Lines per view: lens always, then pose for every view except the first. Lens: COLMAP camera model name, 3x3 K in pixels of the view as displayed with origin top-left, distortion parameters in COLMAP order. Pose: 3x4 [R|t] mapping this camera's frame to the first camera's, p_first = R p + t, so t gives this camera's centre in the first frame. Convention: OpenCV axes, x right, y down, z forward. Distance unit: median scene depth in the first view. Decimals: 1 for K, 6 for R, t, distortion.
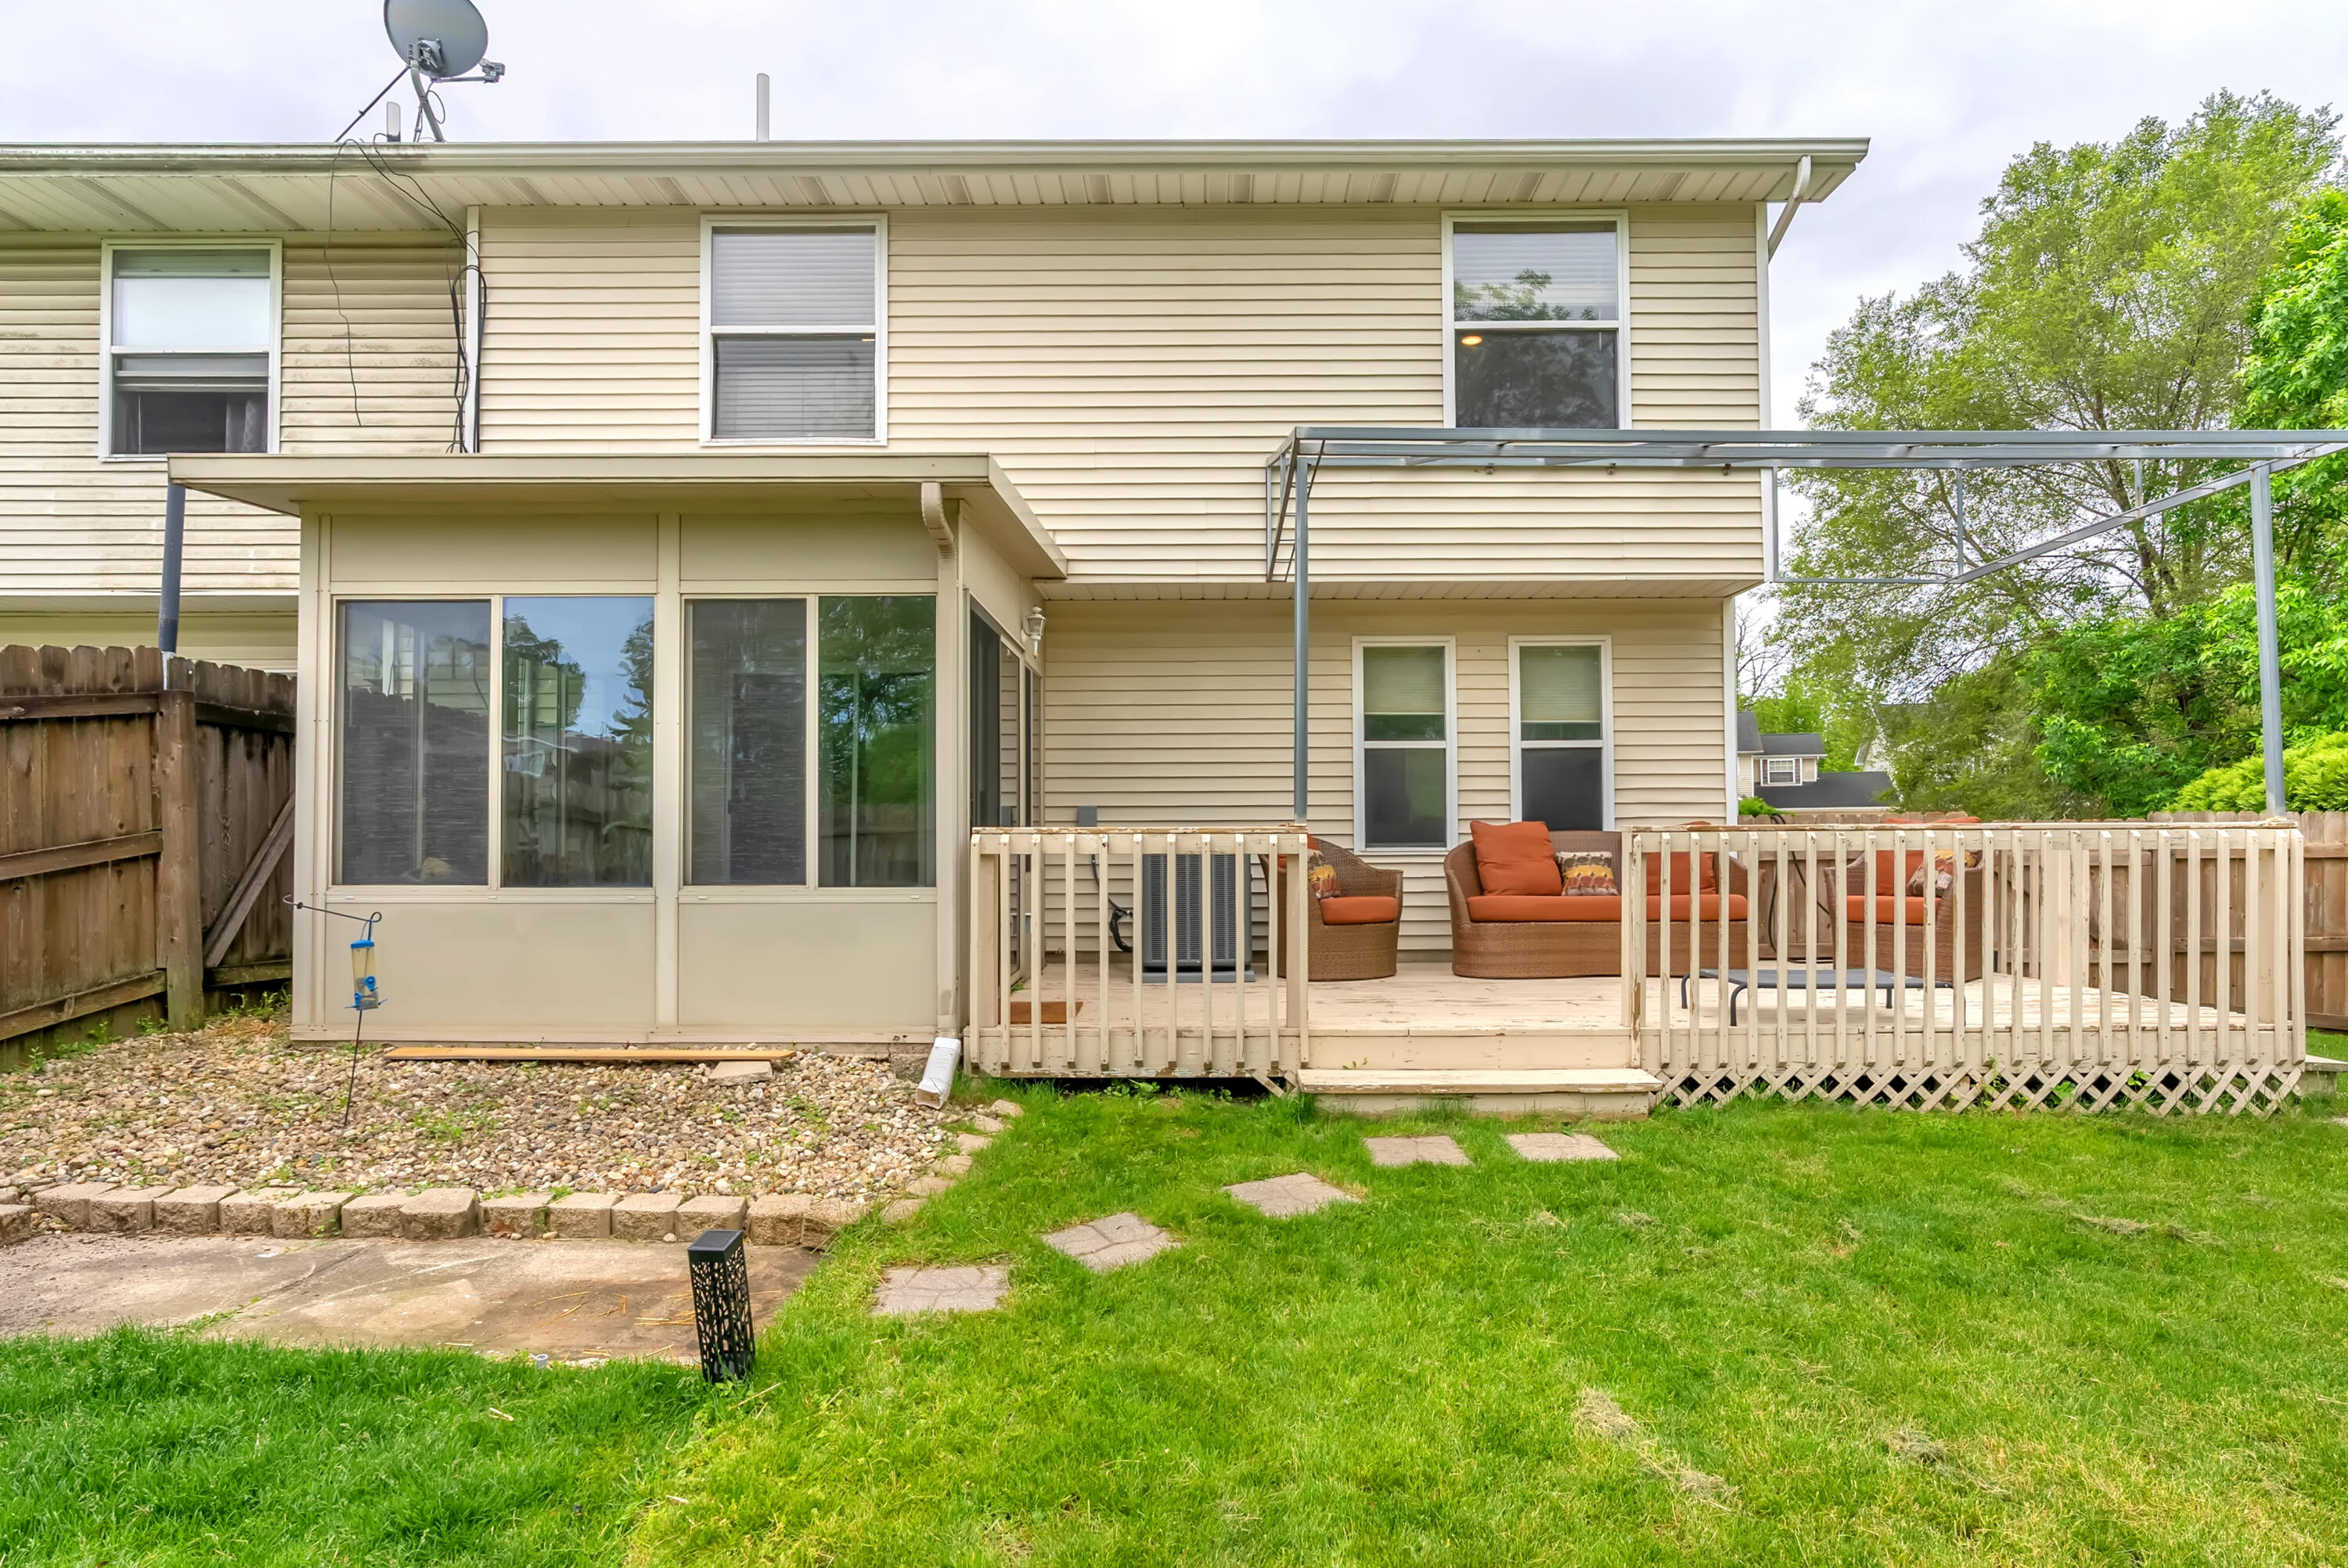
lens RADIAL K [[1236.6, 0, 1211.9], [0, 1236.6, 823.1], [0, 0, 1]] dist [0.001438, -0.000753]
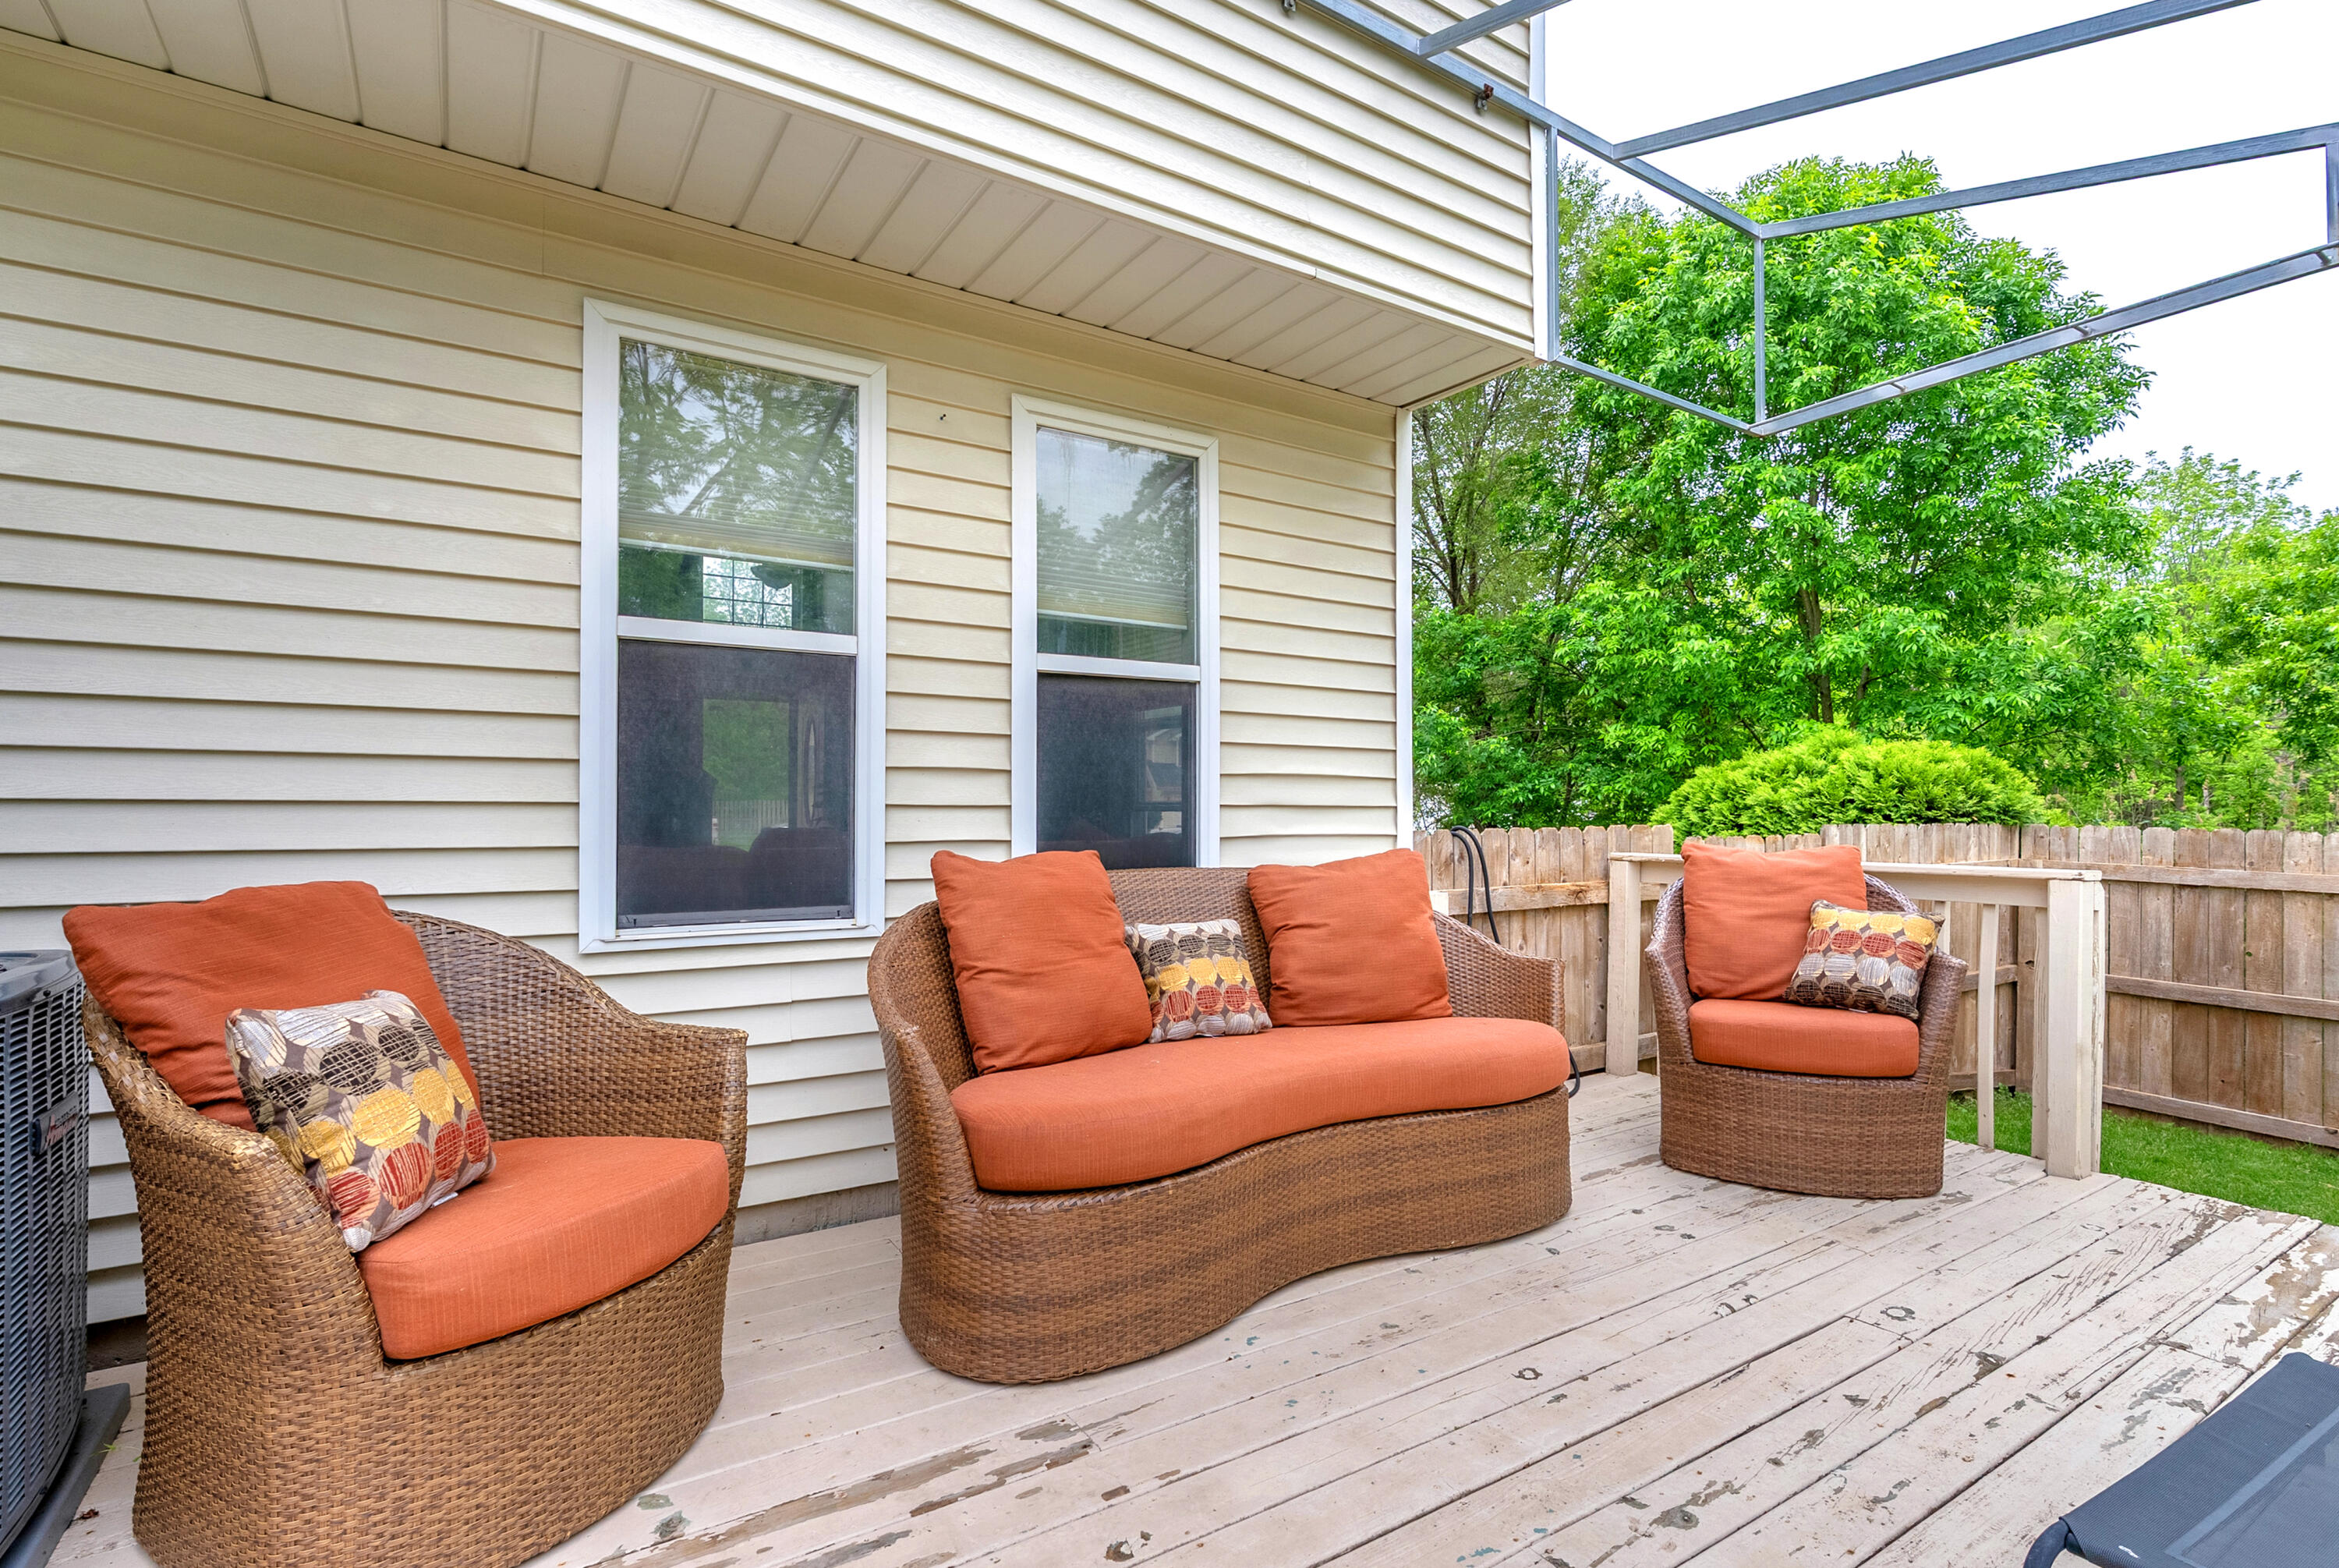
lens RADIAL K [[1108.7, 0, 1153.7], [0, 1108.7, 799.1], [0, 0, 1]] dist [0.000942, -0.000506]
pose [[0.854756, 0.013302, 0.518860, 0.099410], [-0.016286, 0.999867, 0.001197, -0.020125], [-0.518775, -0.009473, 0.854858, 0.723339]]
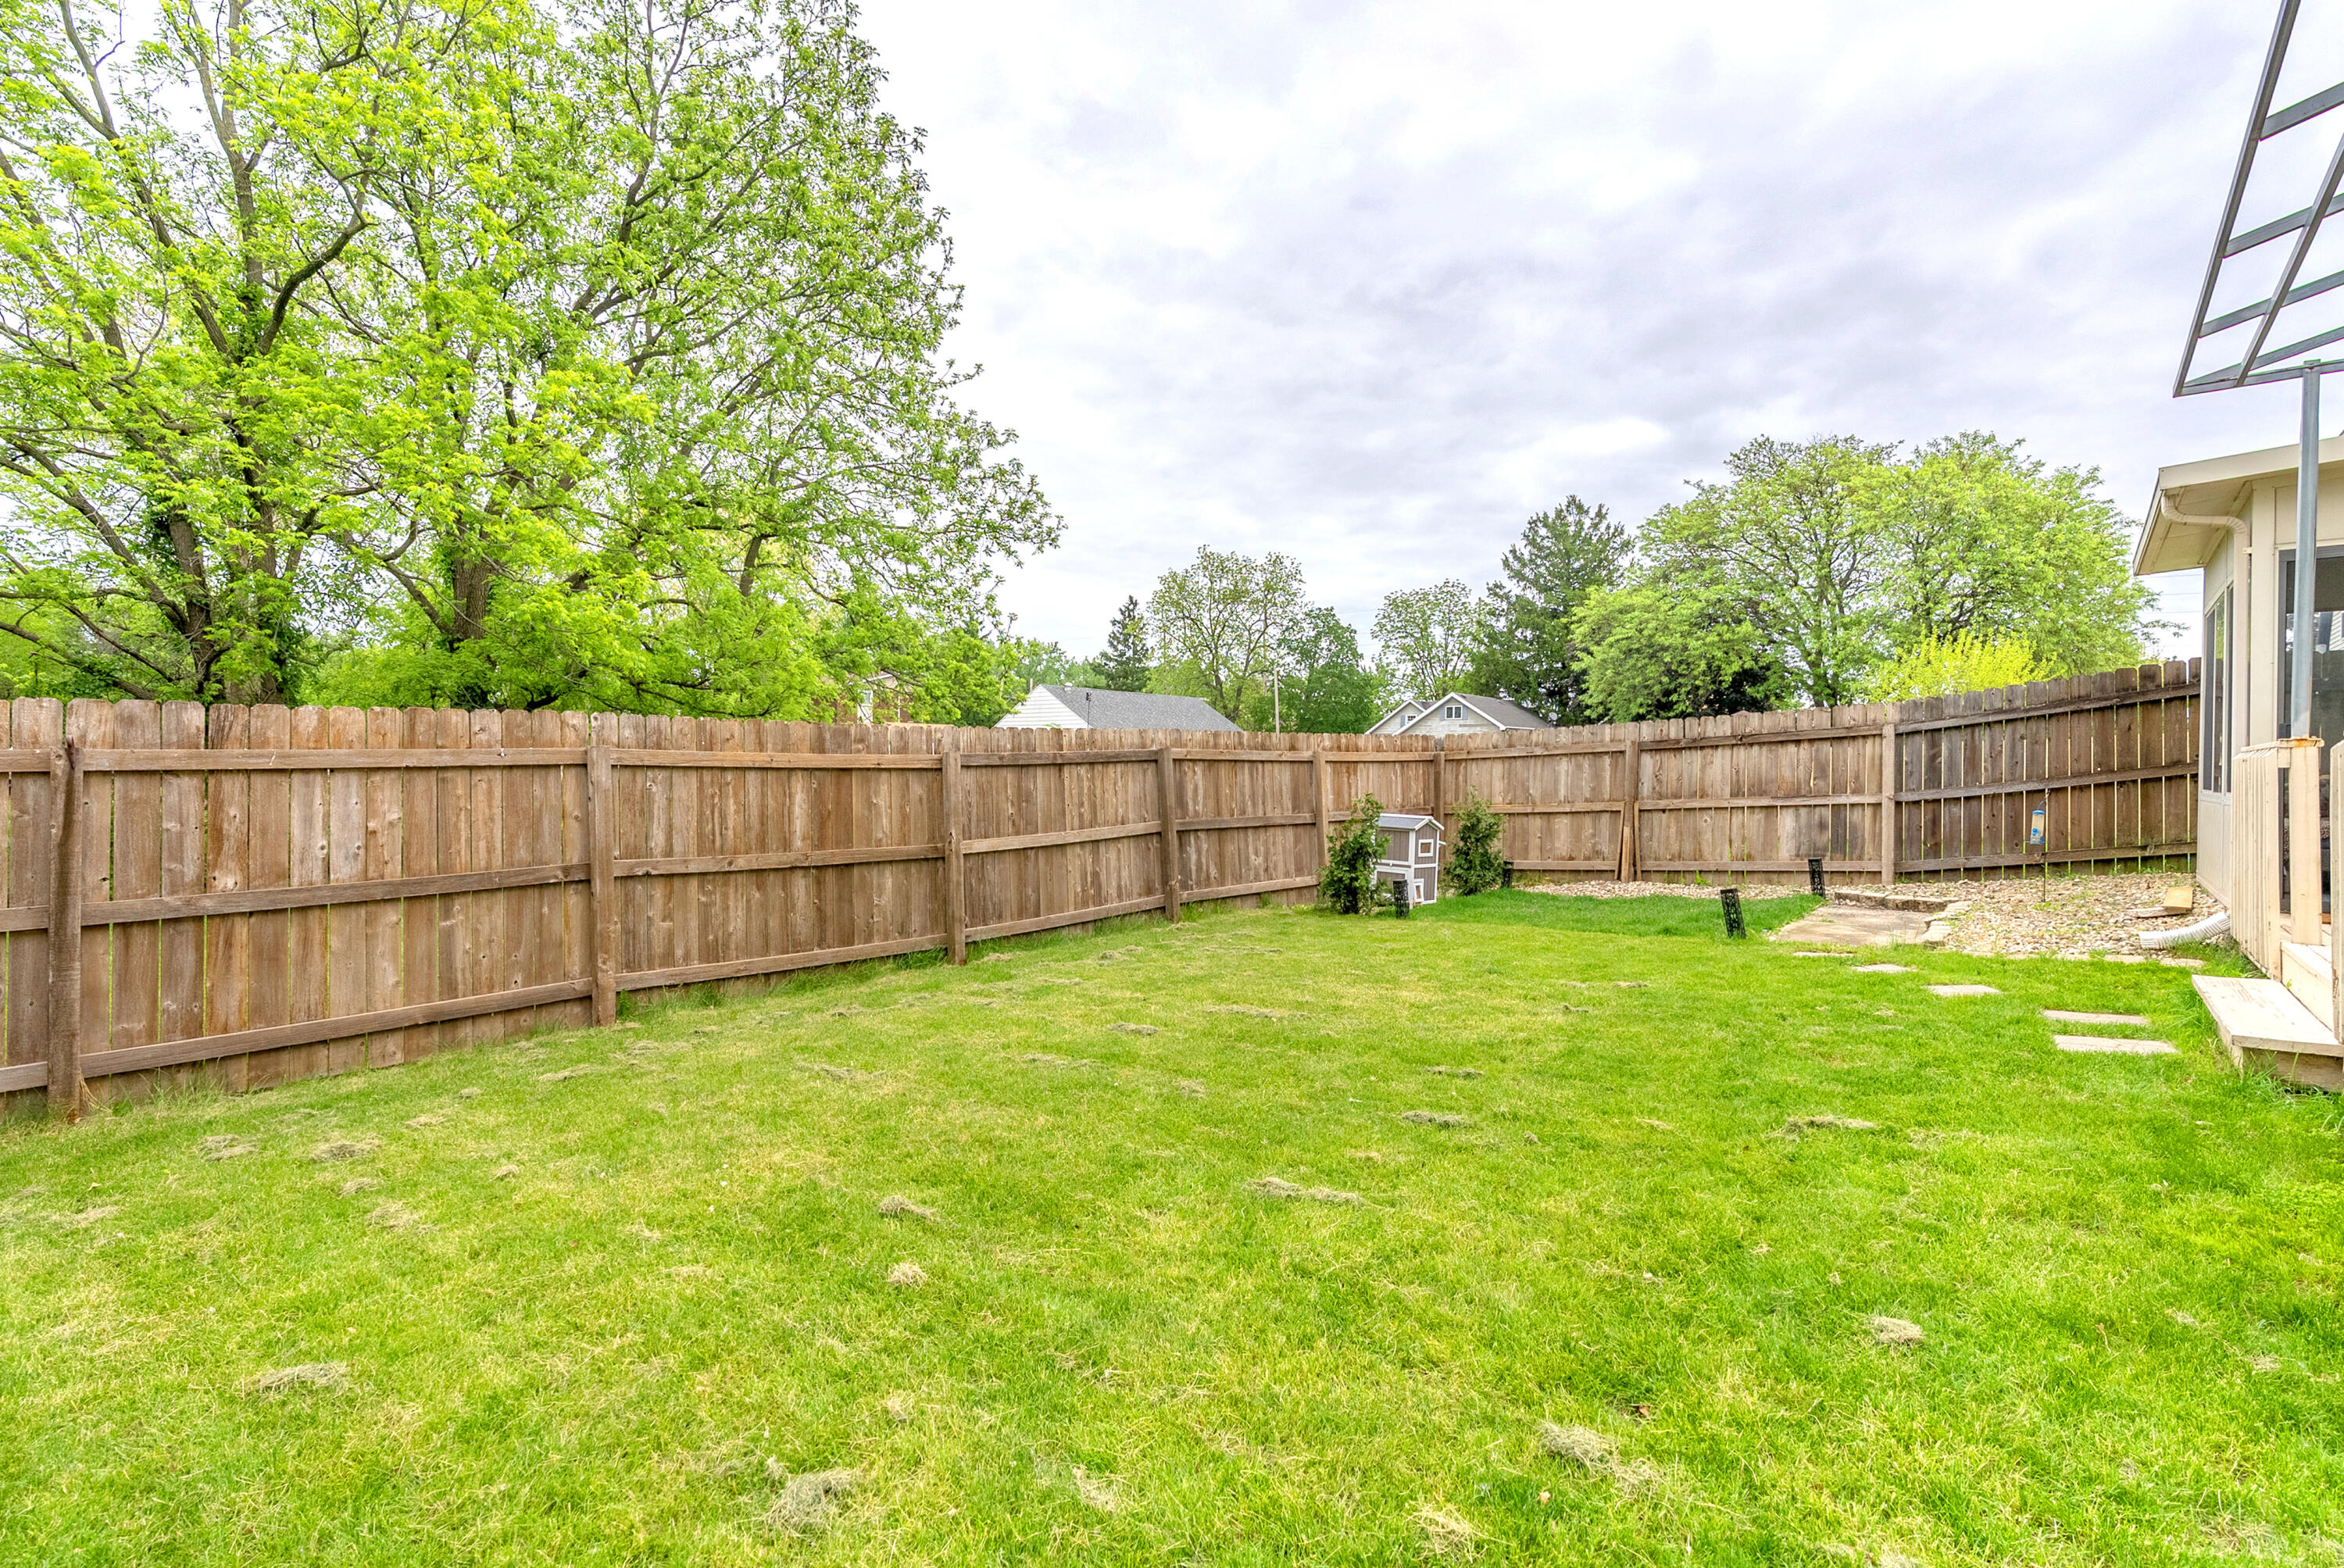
lens RADIAL K [[1111.0, 0, 1173.0], [0, 1111.0, 782.7], [0, 0, 1]] dist [0.000942, -0.000506]
pose [[-0.644479, 0.005124, -0.764605, 0.957085], [0.004846, 0.999985, 0.002617, 0.021046], [0.764607, -0.002019, -0.644494, 0.635496]]
